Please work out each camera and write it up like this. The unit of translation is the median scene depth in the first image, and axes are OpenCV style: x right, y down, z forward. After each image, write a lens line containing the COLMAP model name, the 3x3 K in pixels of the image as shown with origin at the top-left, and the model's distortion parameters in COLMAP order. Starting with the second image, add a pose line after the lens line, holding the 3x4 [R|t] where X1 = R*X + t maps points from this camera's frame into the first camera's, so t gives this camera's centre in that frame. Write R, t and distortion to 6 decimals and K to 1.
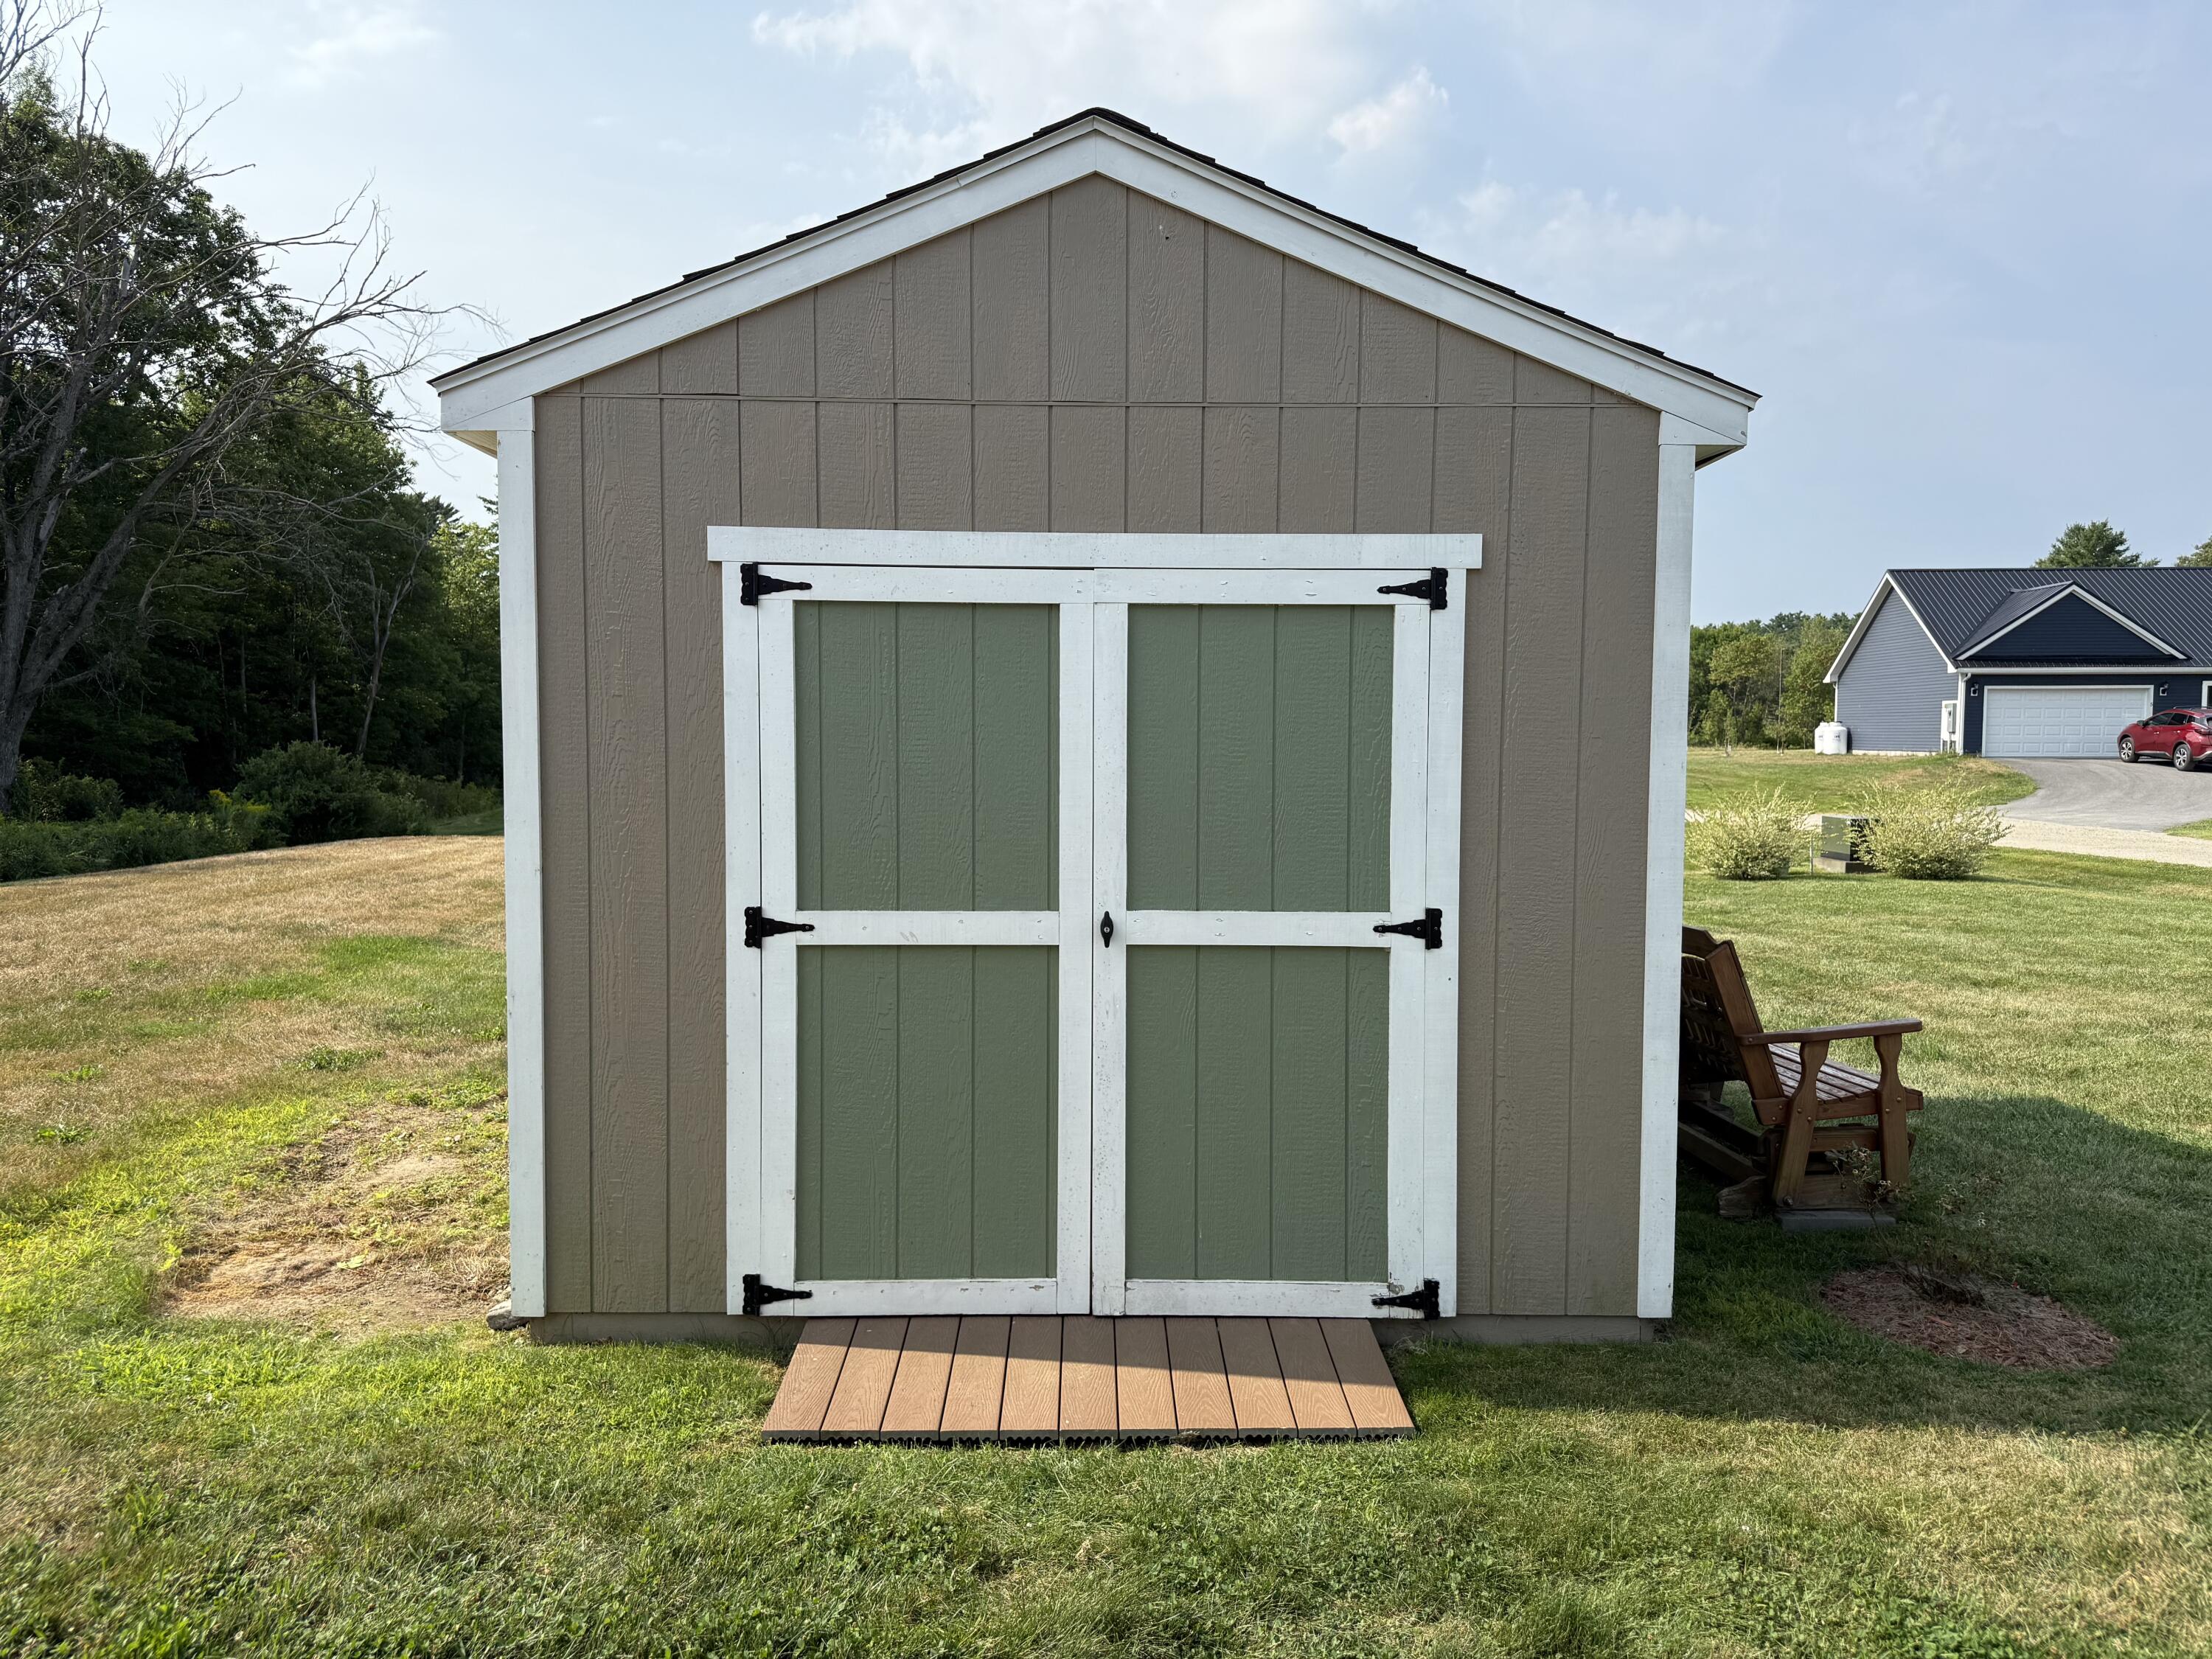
lens RADIAL K [[1552.9, 0, 1113.8], [0, 1552.9, 844.2], [0, 0, 1]] dist [0.063371, -0.071225]
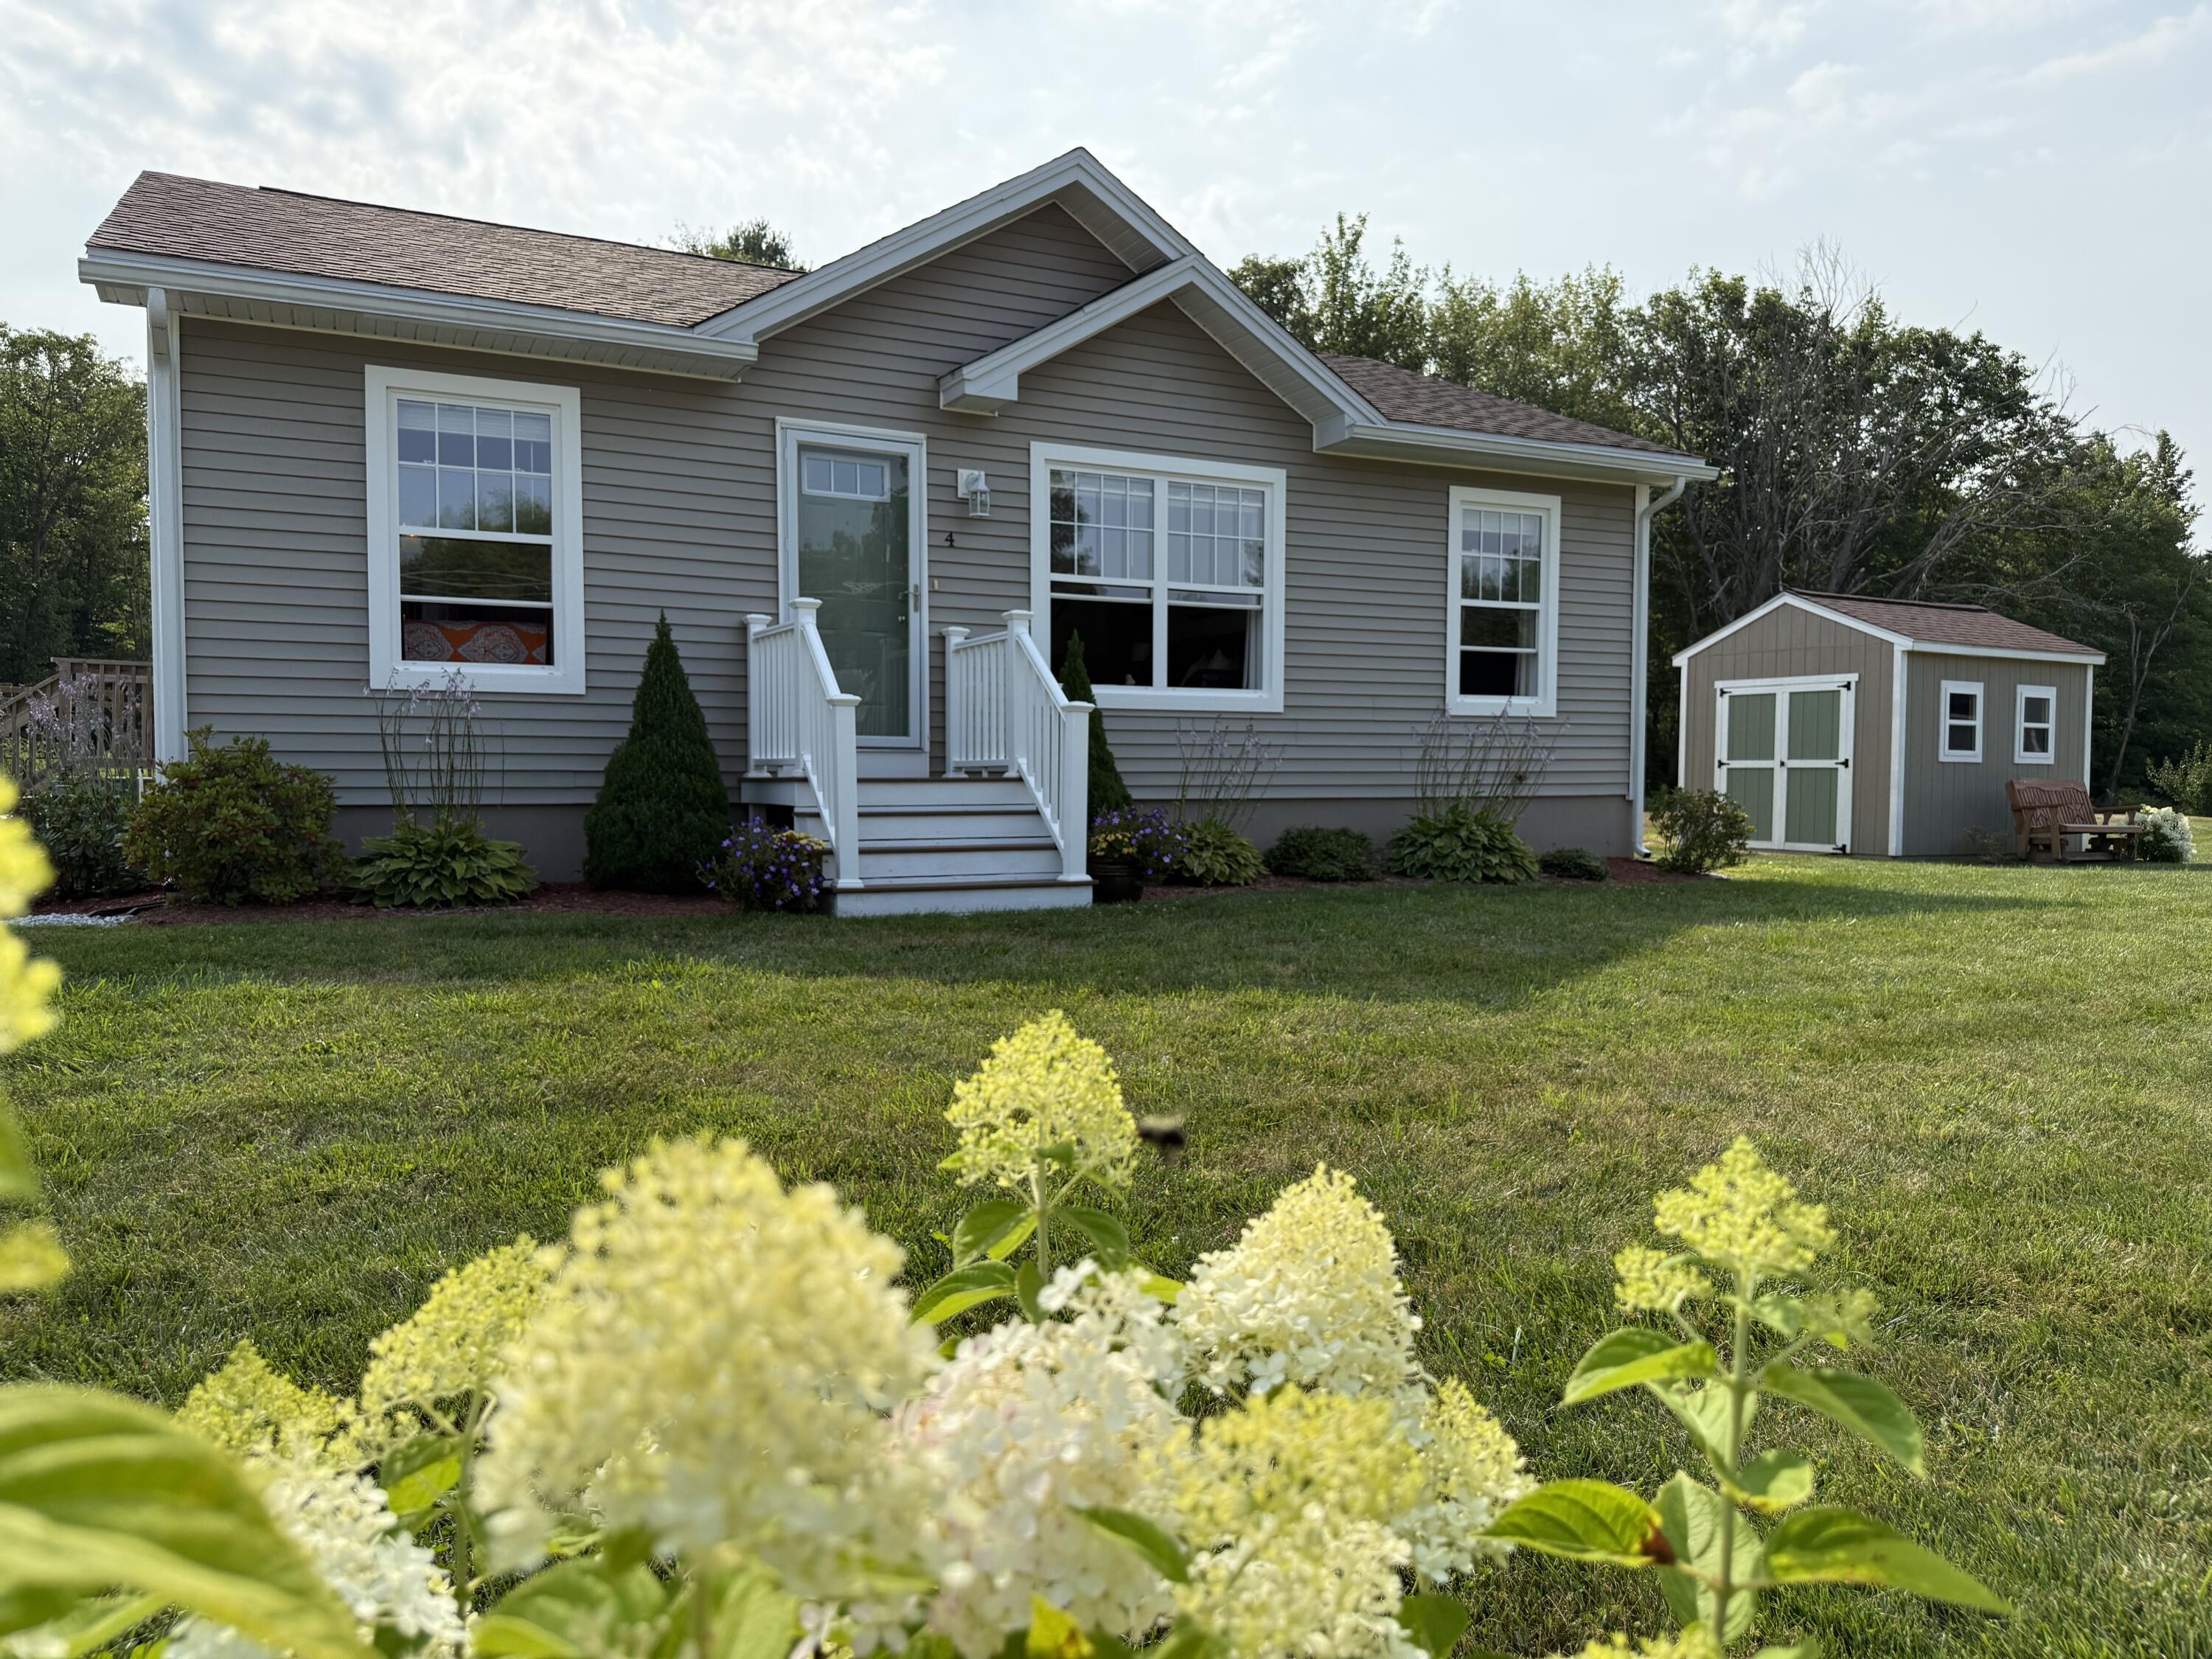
lens RADIAL K [[1552.9, 0, 1113.8], [0, 1552.9, 844.2], [0, 0, 1]] dist [0.063371, -0.071225]
pose [[0.463862, 0.039848, -0.885011, 3.149590], [-0.063819, 0.997895, 0.011481, 0.360374], [0.883606, 0.051154, 0.465429, -2.846433]]
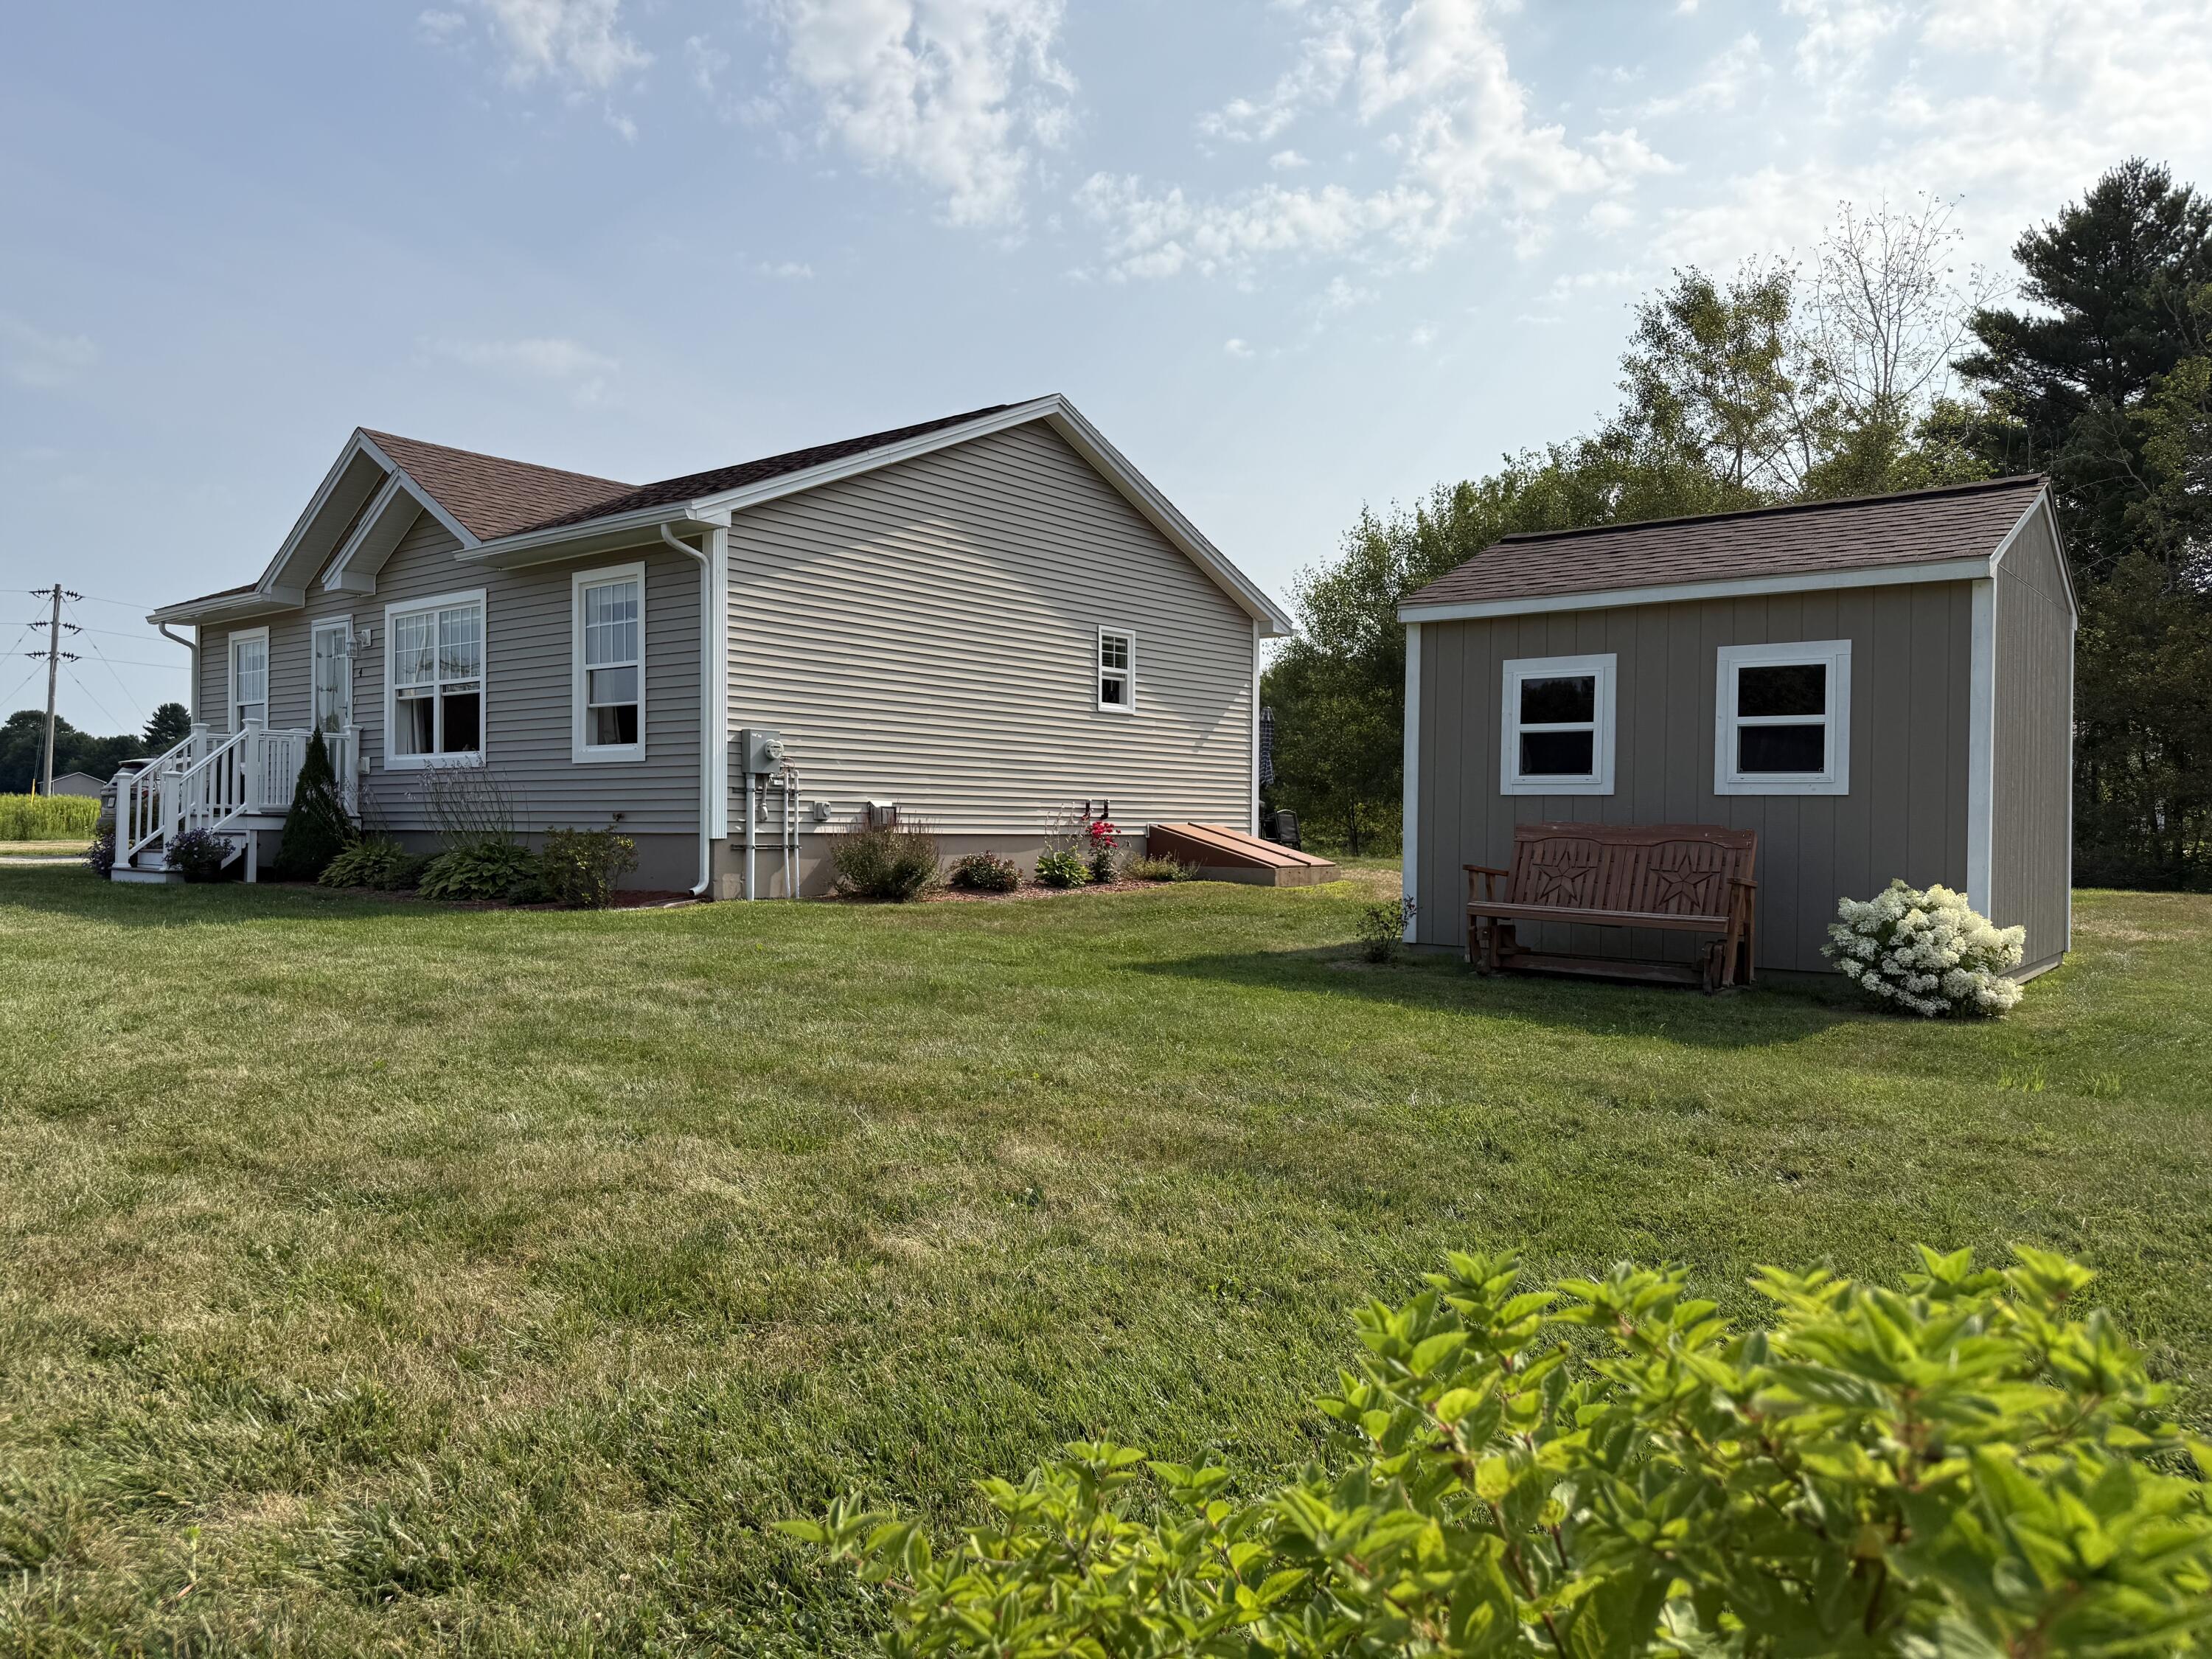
lens RADIAL K [[1552.9, 0, 1113.8], [0, 1552.9, 844.2], [0, 0, 1]] dist [0.063371, -0.071225]
pose [[-0.630464, 0.003648, -0.776210, 2.806847], [-0.062491, 0.996504, 0.055440, 0.035186], [0.773699, 0.083460, -0.628033, 2.021264]]
